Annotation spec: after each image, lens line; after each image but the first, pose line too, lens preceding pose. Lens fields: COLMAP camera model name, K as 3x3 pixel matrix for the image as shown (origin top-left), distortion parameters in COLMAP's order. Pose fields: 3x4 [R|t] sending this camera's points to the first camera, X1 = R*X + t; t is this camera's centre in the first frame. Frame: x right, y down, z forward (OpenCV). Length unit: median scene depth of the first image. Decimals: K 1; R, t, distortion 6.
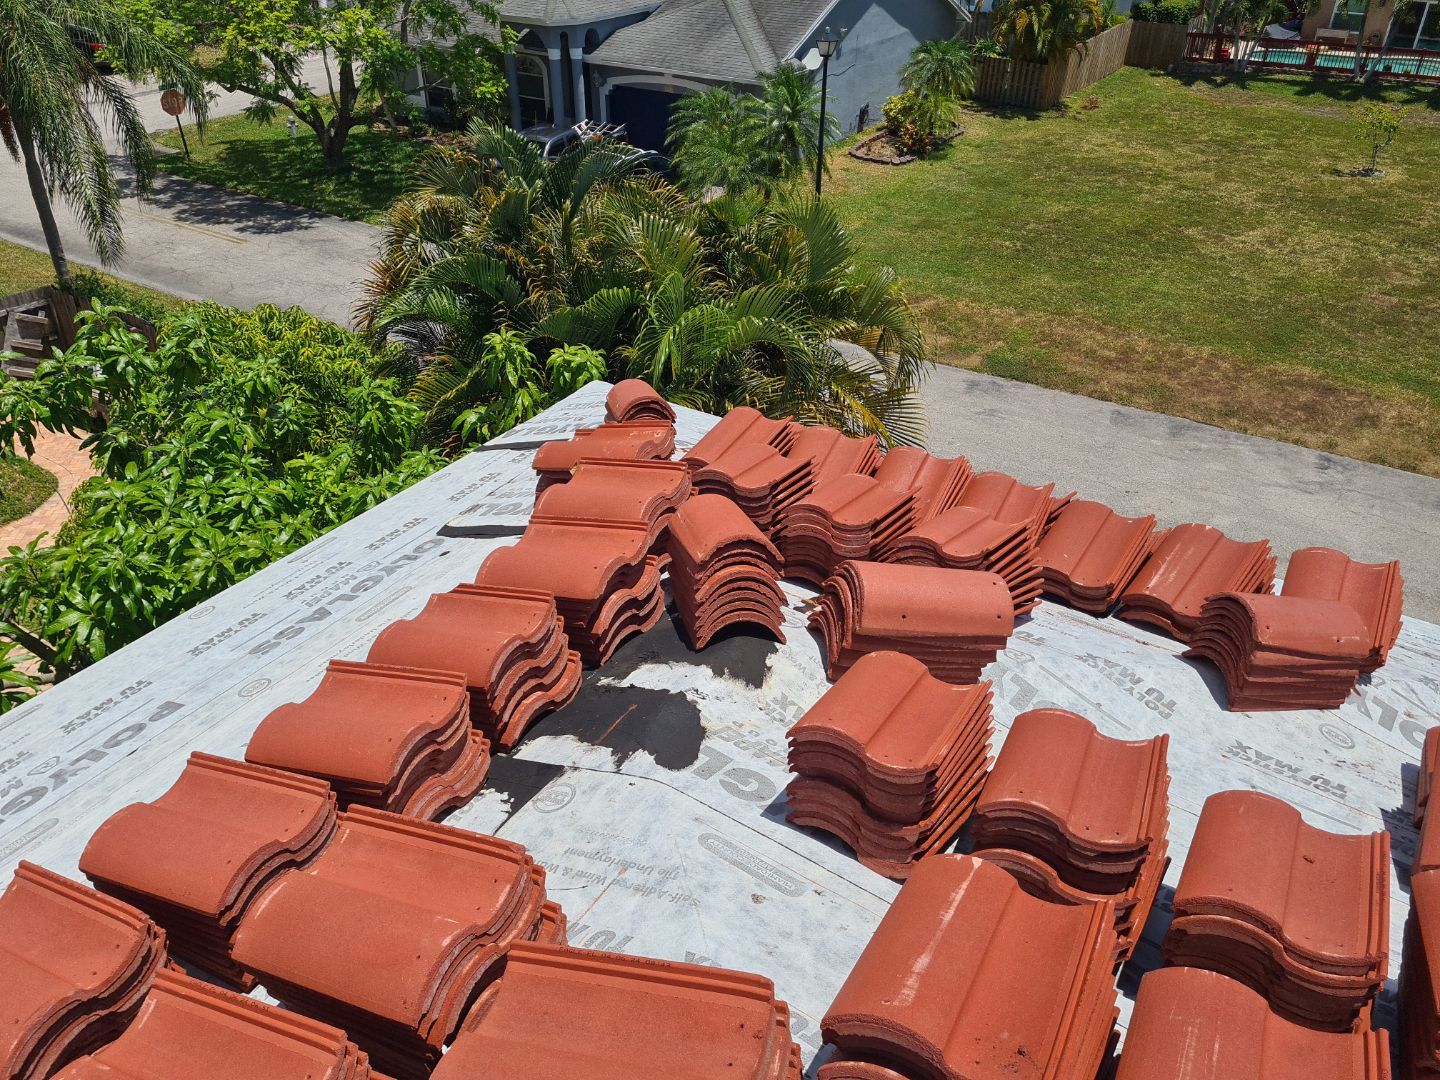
lens RADIAL K [[1091.0, 0, 710.5], [0, 1091.0, 529.7], [0, 0, 1]] dist [0.063971, -0.052426]
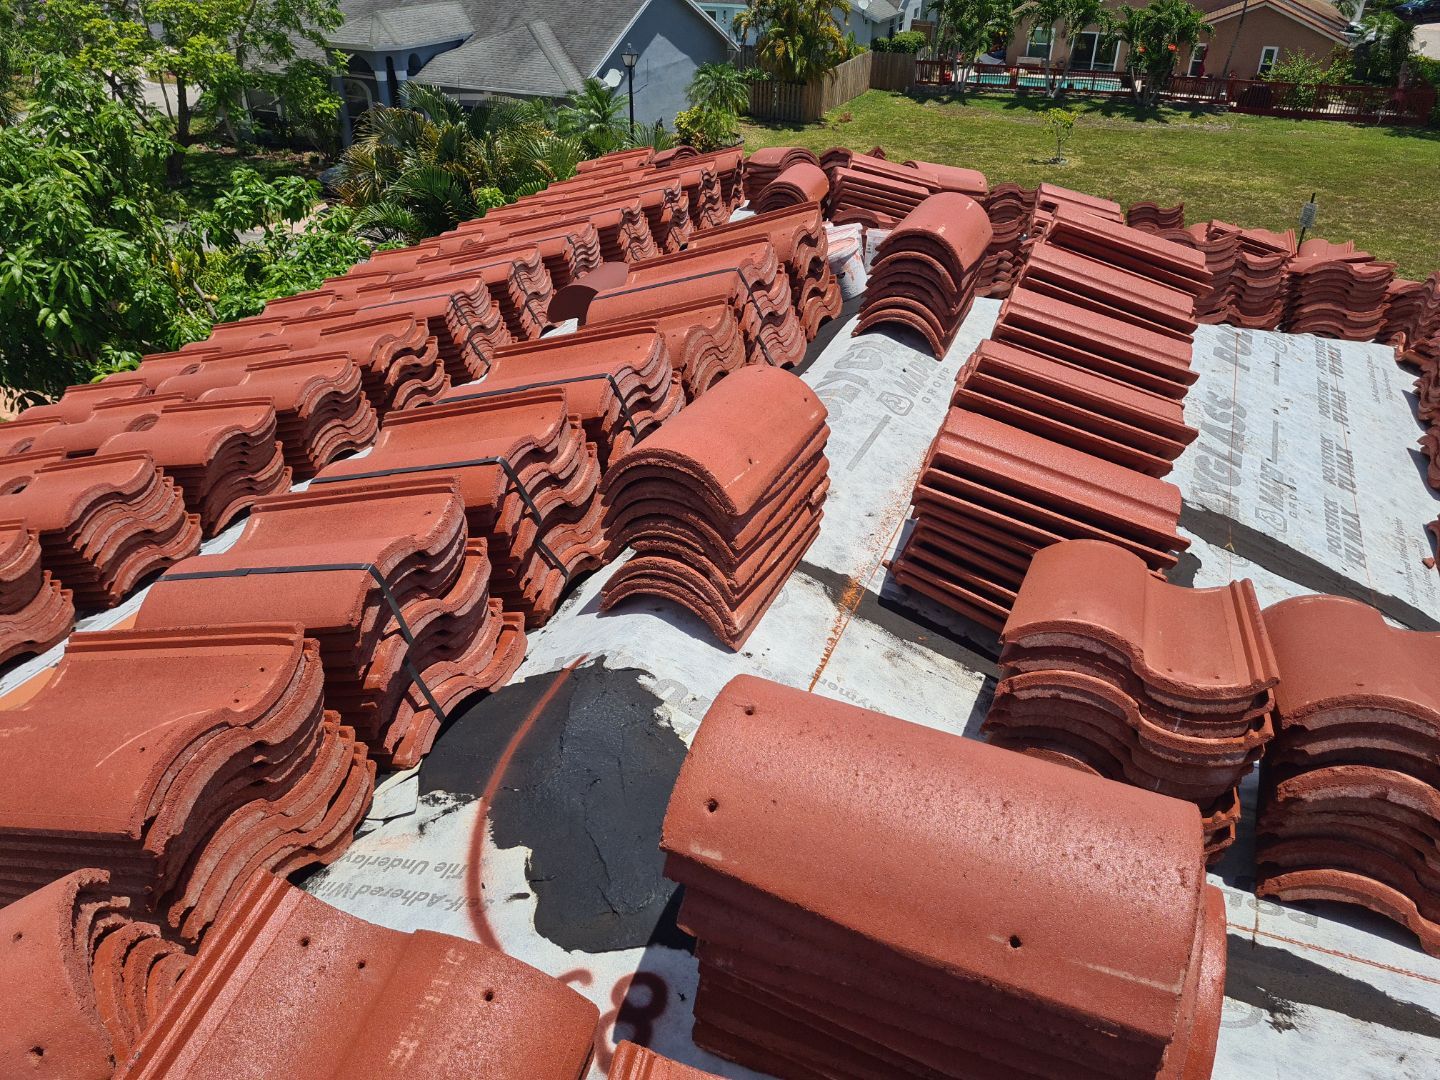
lens RADIAL K [[1090.9, 0, 743.1], [0, 1090.9, 507.9], [0, 0, 1]] dist [0.063574, -0.053551]
pose [[0.976883, -0.091192, 0.193348, -0.039348], [0.101225, 0.993949, -0.042640, 0.091767], [-0.188289, 0.061226, 0.980203, -0.146654]]
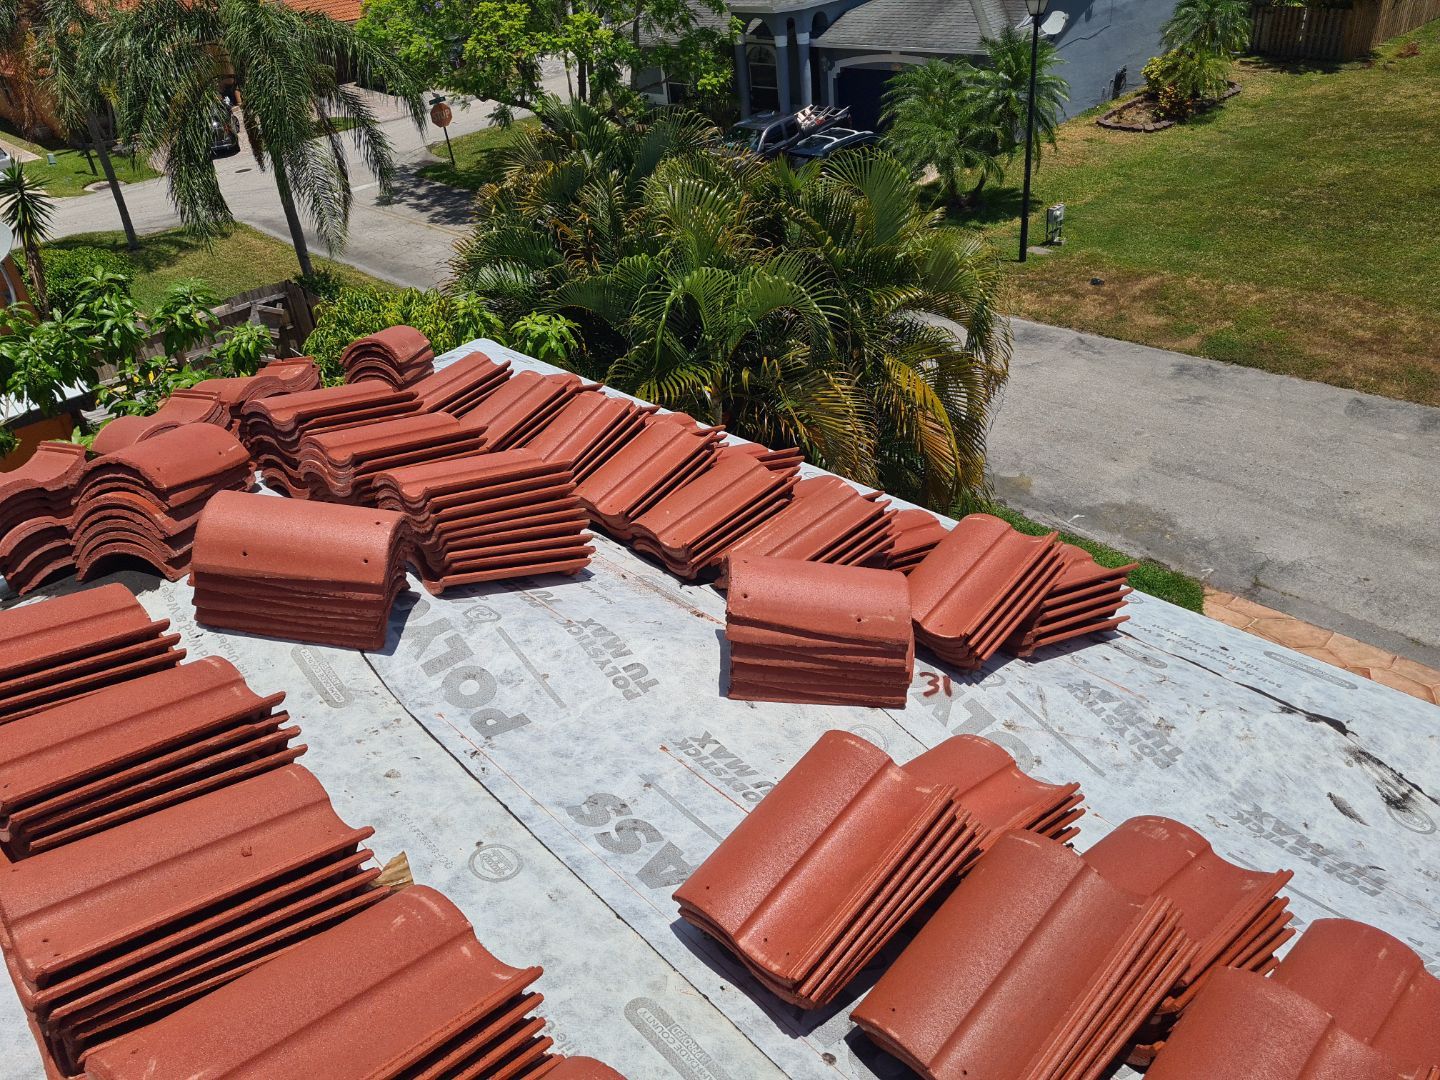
lens RADIAL K [[1091.0, 0, 710.5], [0, 1091.0, 529.7], [0, 0, 1]] dist [0.063971, -0.052426]
pose [[0.964751, 0.039429, -0.260193, 0.073601], [-0.038602, 0.999220, 0.008290, 0.003712], [0.260317, 0.002046, 0.965521, 0.023672]]
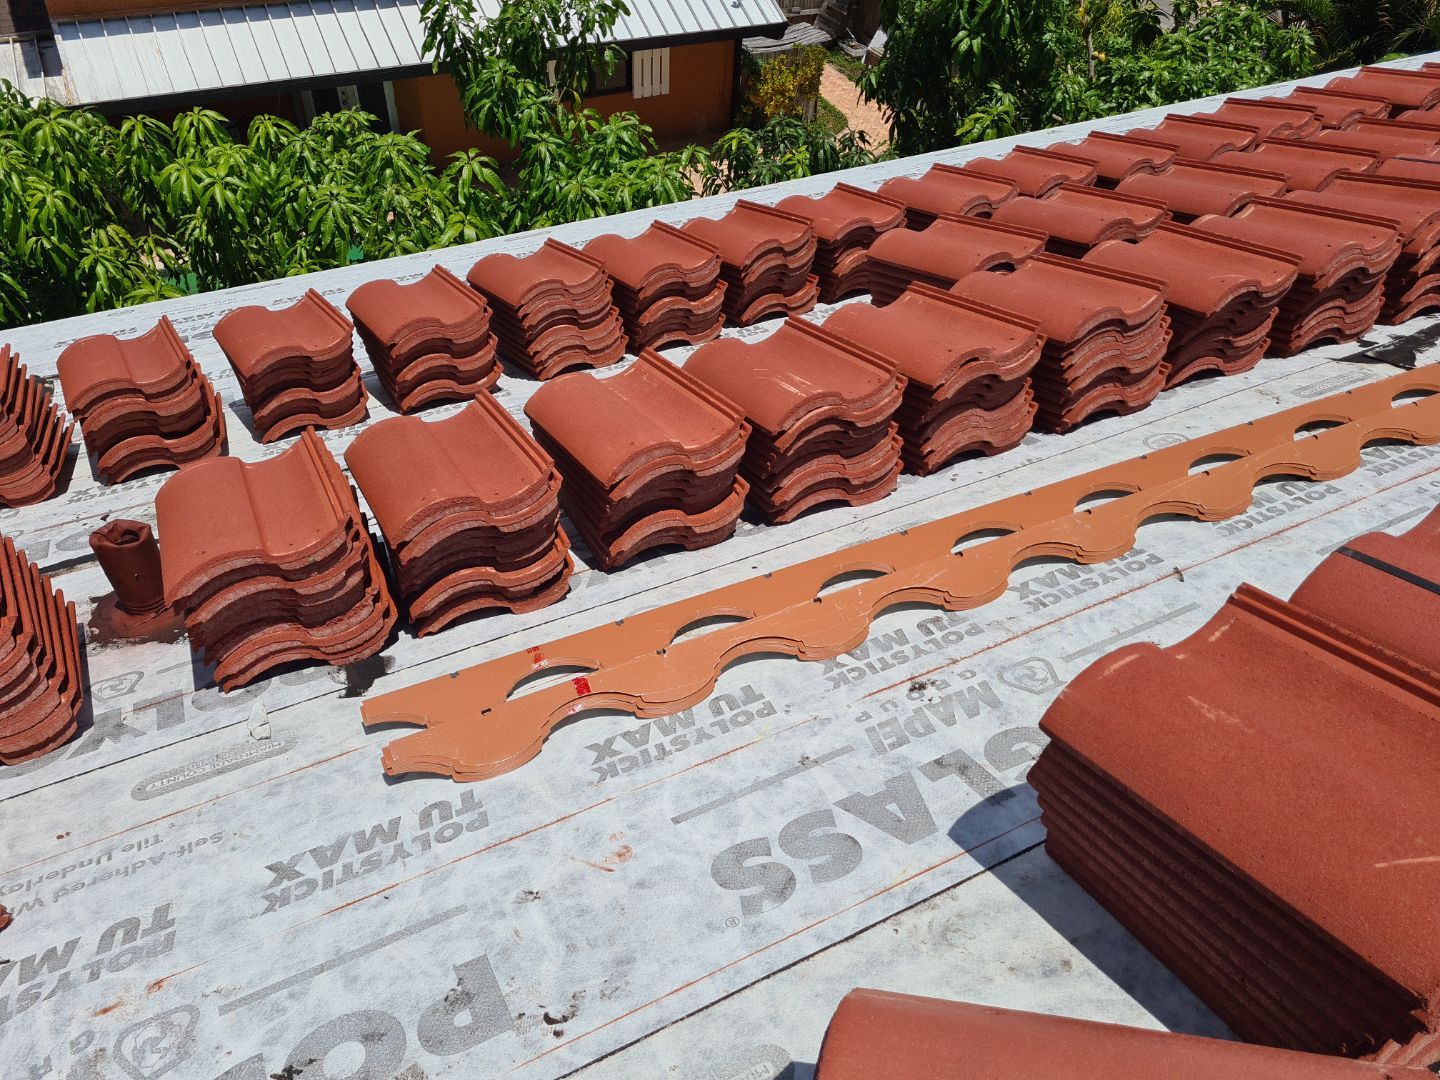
lens RADIAL K [[1091.0, 0, 710.5], [0, 1091.0, 529.7], [0, 0, 1]] dist [0.063971, -0.052426]
pose [[0.867949, 0.366982, -0.334647, -0.065617], [-0.305559, 0.925762, 0.222706, 0.086921], [0.391532, -0.091043, 0.915649, -0.136222]]
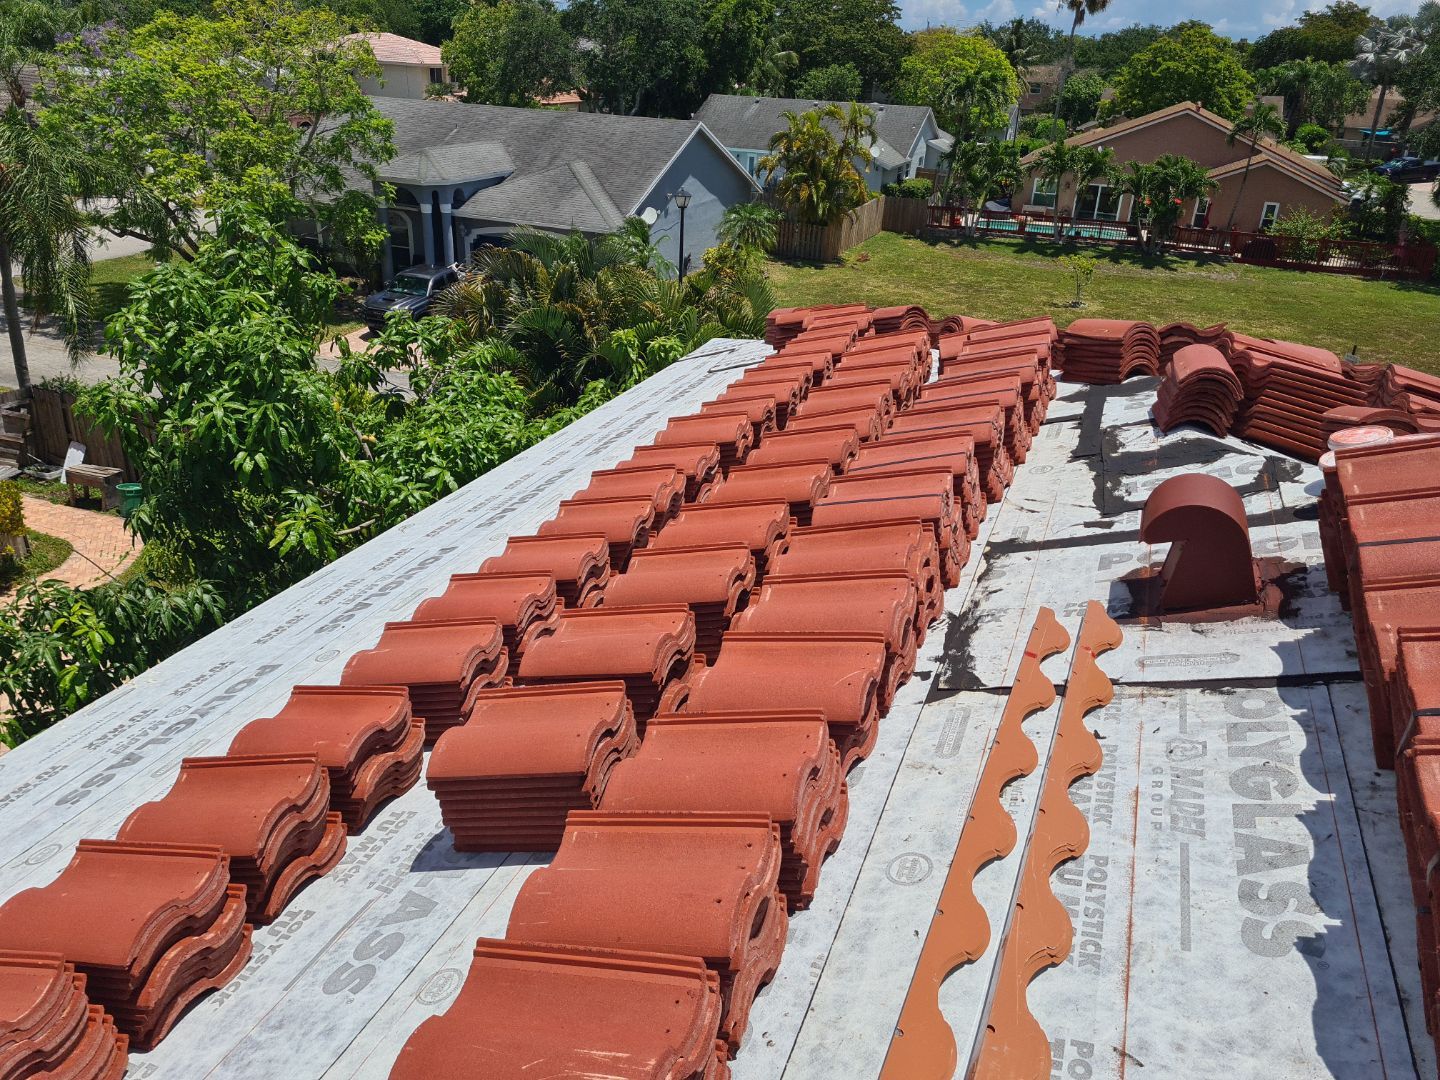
lens RADIAL K [[1086.1, 0, 725.0], [0, 1086.1, 513.5], [0, 0, 1]] dist [0.069909, -0.064615]
pose [[0.977257, -0.045439, 0.207135, -0.088637], [0.076776, 0.986322, -0.145856, 0.076554], [-0.197674, 0.158441, 0.967378, -0.124397]]
